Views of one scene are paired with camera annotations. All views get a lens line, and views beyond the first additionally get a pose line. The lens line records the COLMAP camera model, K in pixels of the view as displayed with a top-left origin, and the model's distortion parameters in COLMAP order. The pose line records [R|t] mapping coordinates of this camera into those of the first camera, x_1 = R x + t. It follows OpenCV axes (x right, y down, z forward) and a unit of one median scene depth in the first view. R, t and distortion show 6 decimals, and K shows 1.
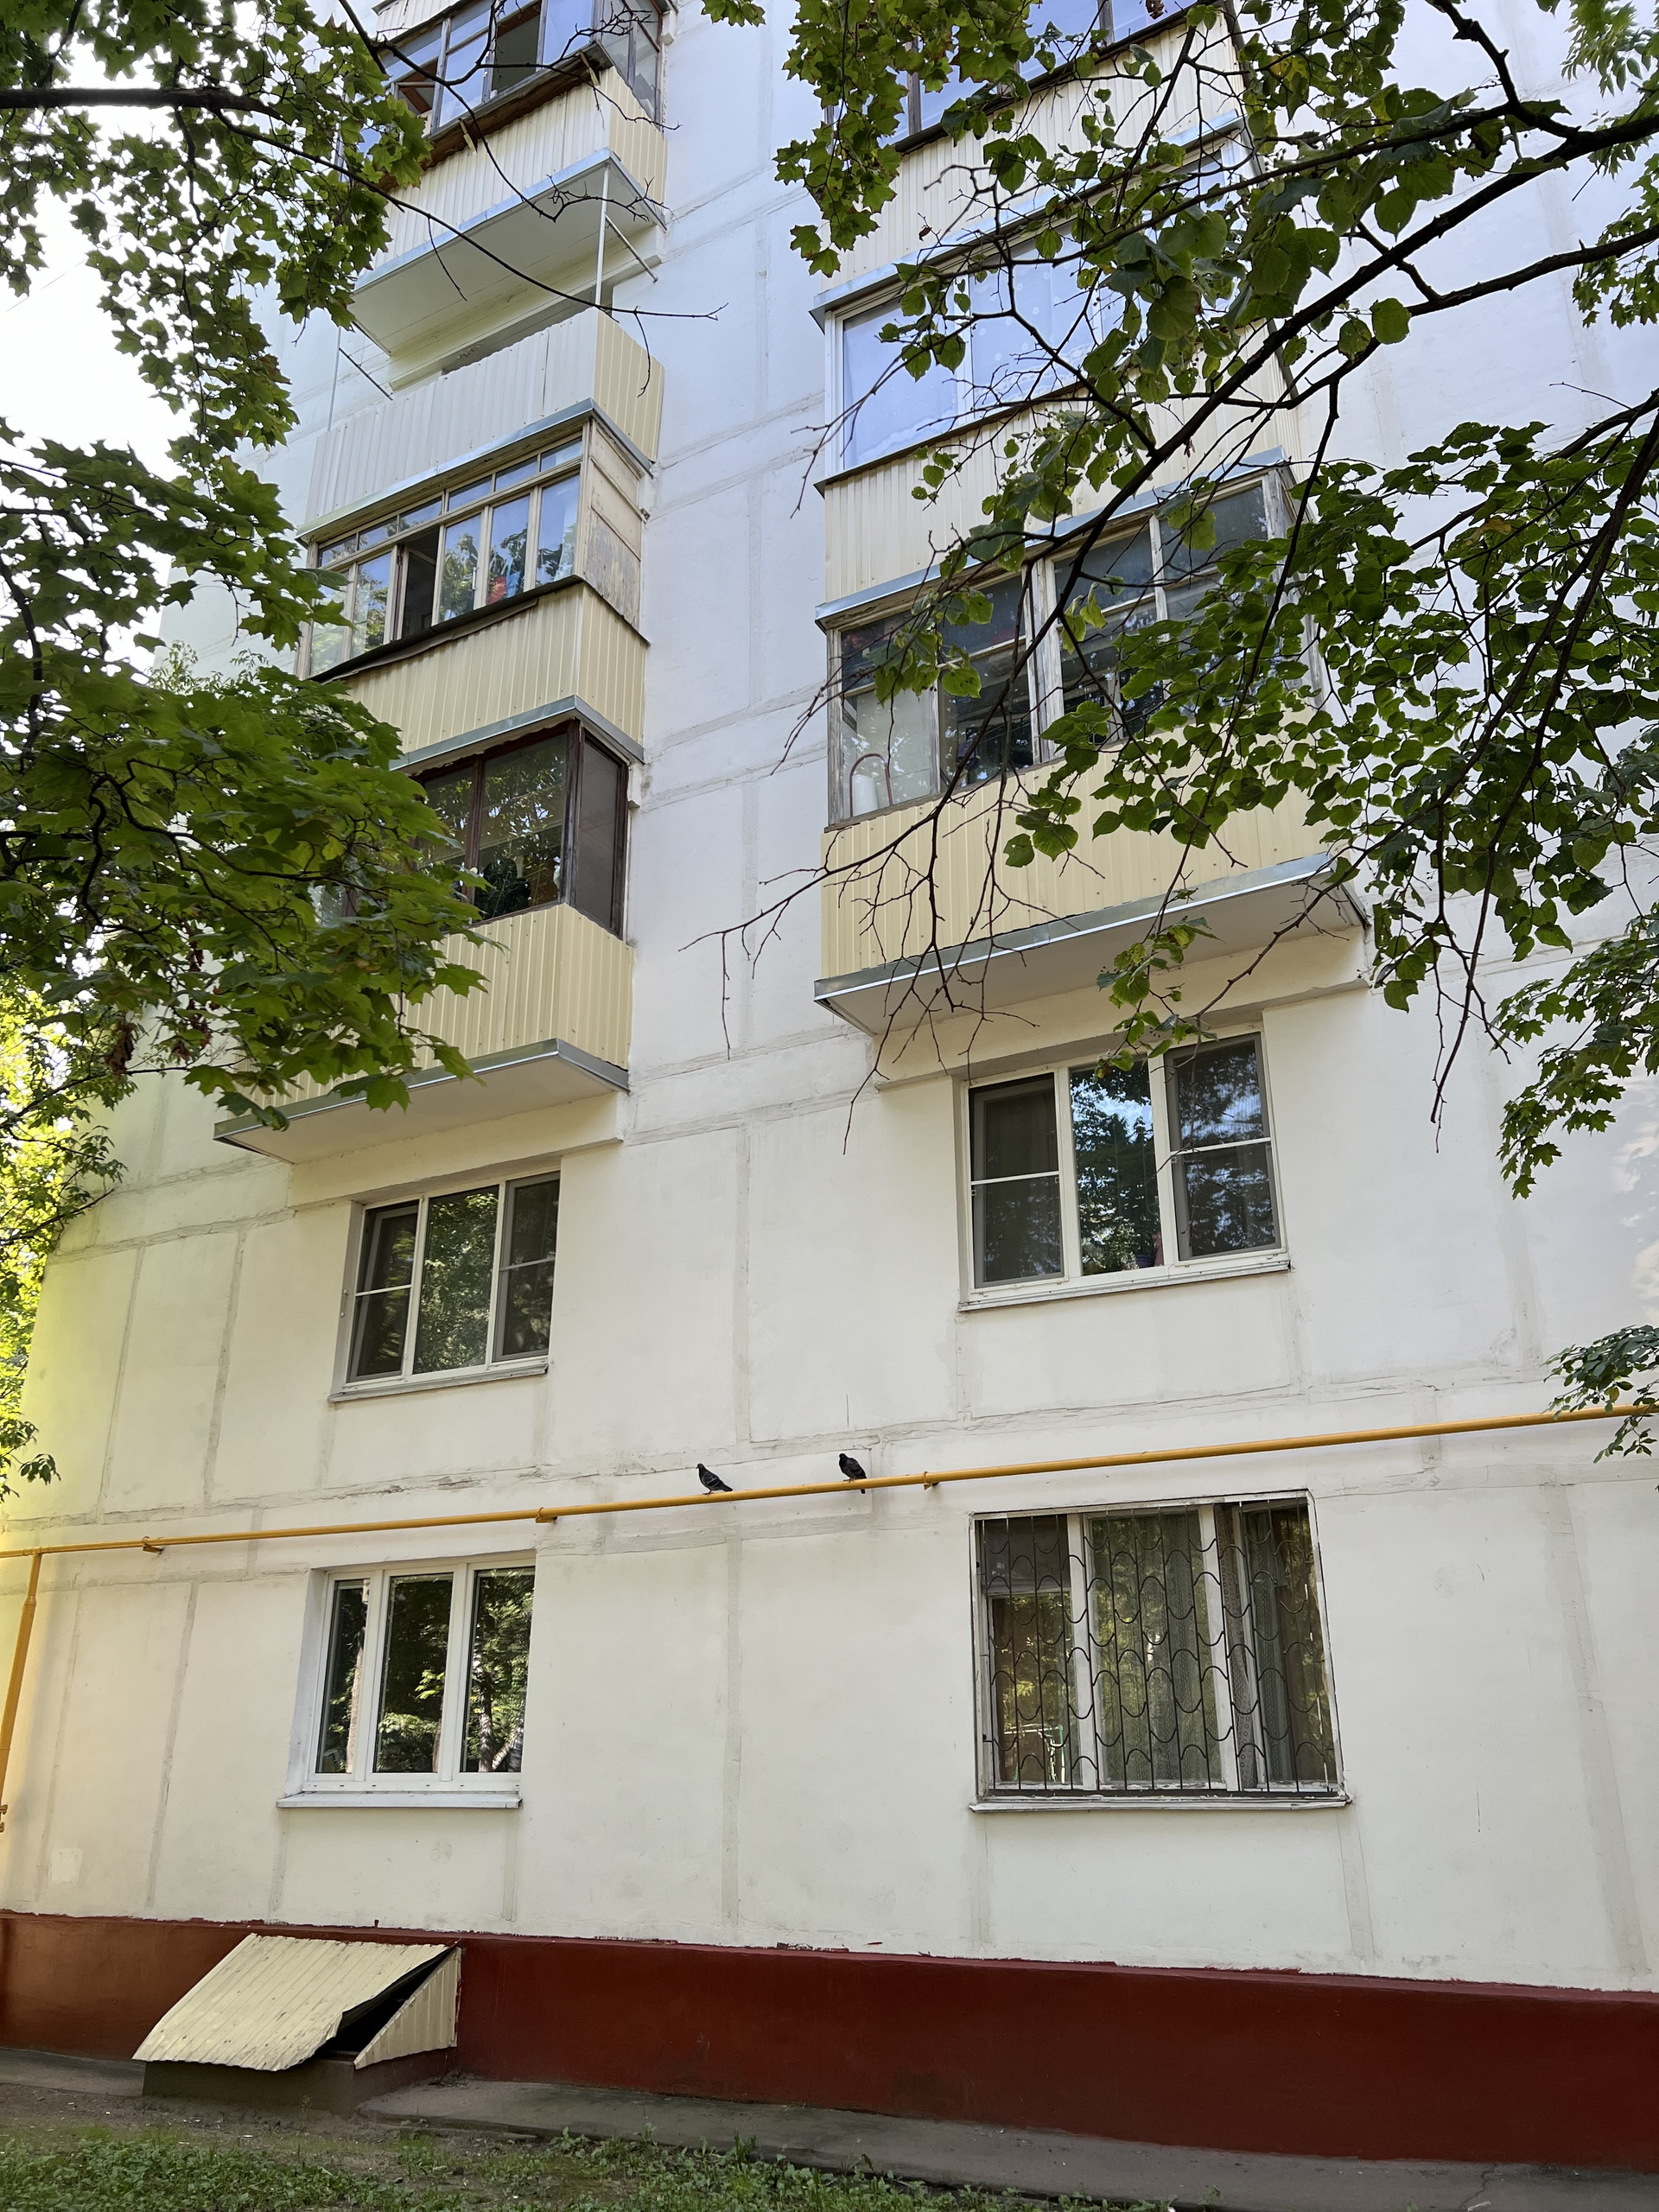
lens RADIAL K [[1684.8, 0, 824.1], [0, 1684.8, 1096.7], [0, 0, 1]] dist [0.043405, -0.061712]
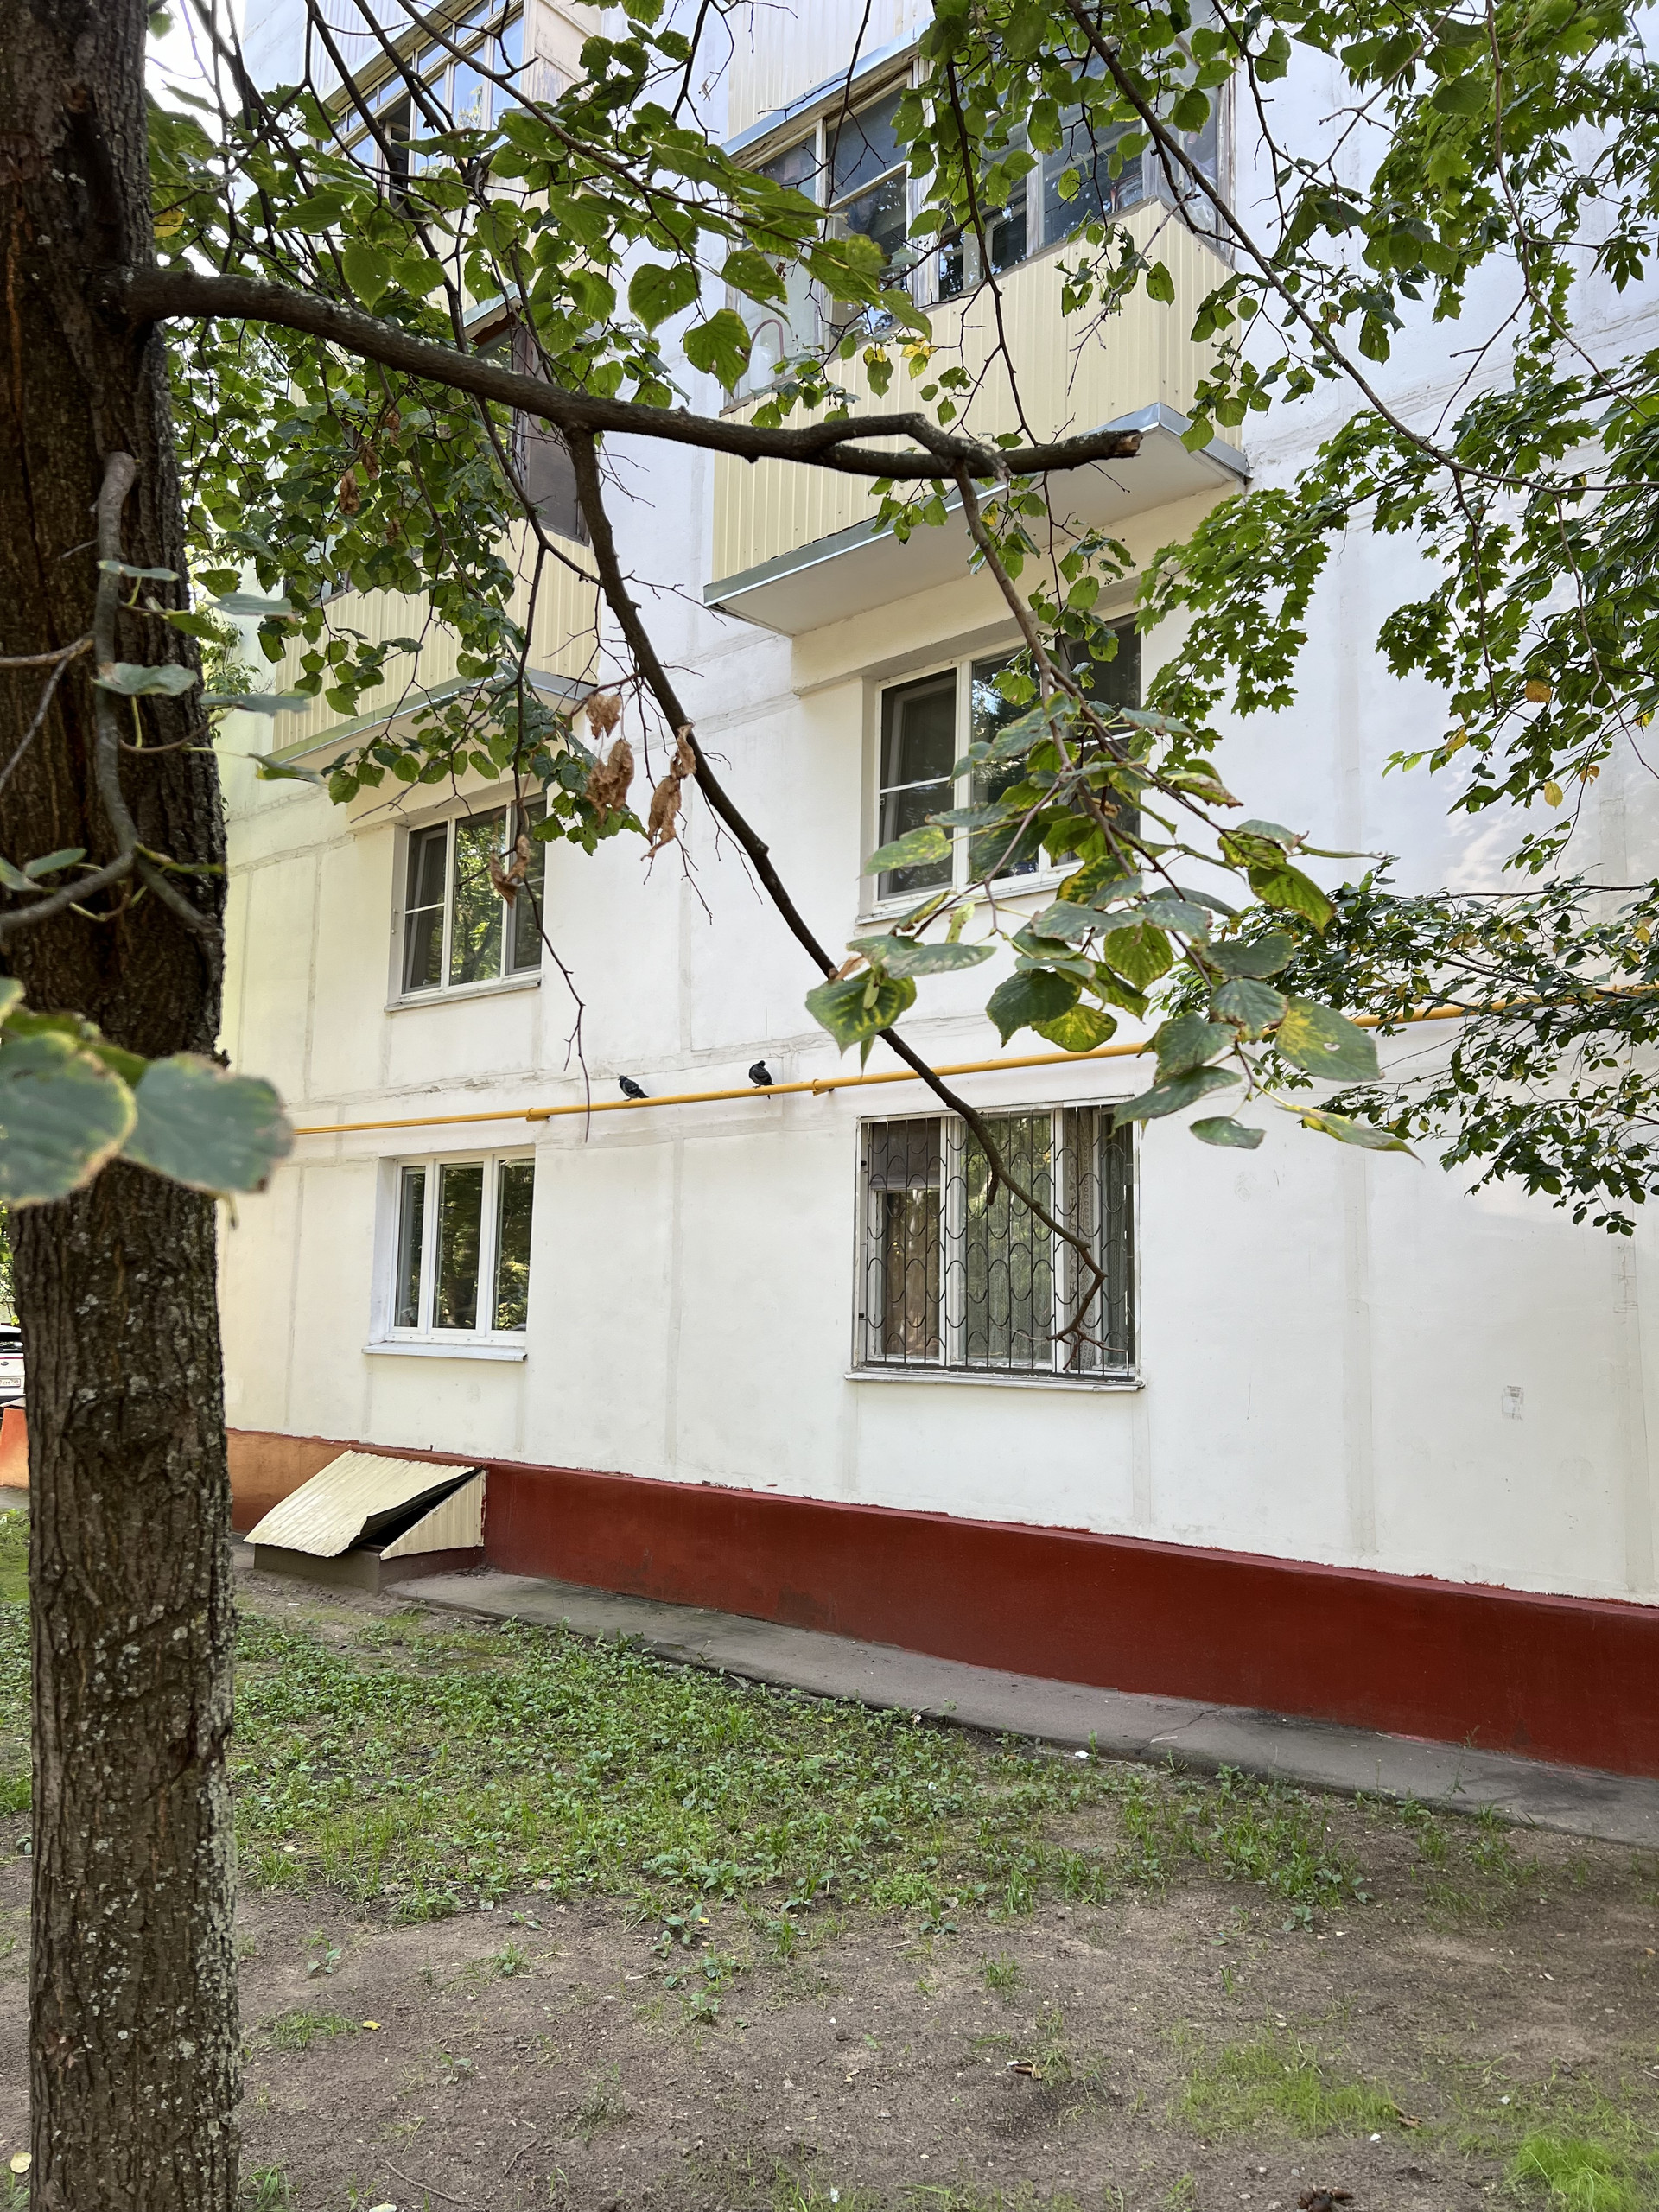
lens RADIAL K [[1684.8, 0, 824.9], [0, 1684.8, 1109.3], [0, 0, 1]] dist [0.043405, -0.061712]
pose [[0.972431, -0.007142, -0.233081, 0.292921], [0.068540, 0.964134, 0.256414, -0.025301], [0.222890, -0.265320, 0.938043, 0.017525]]
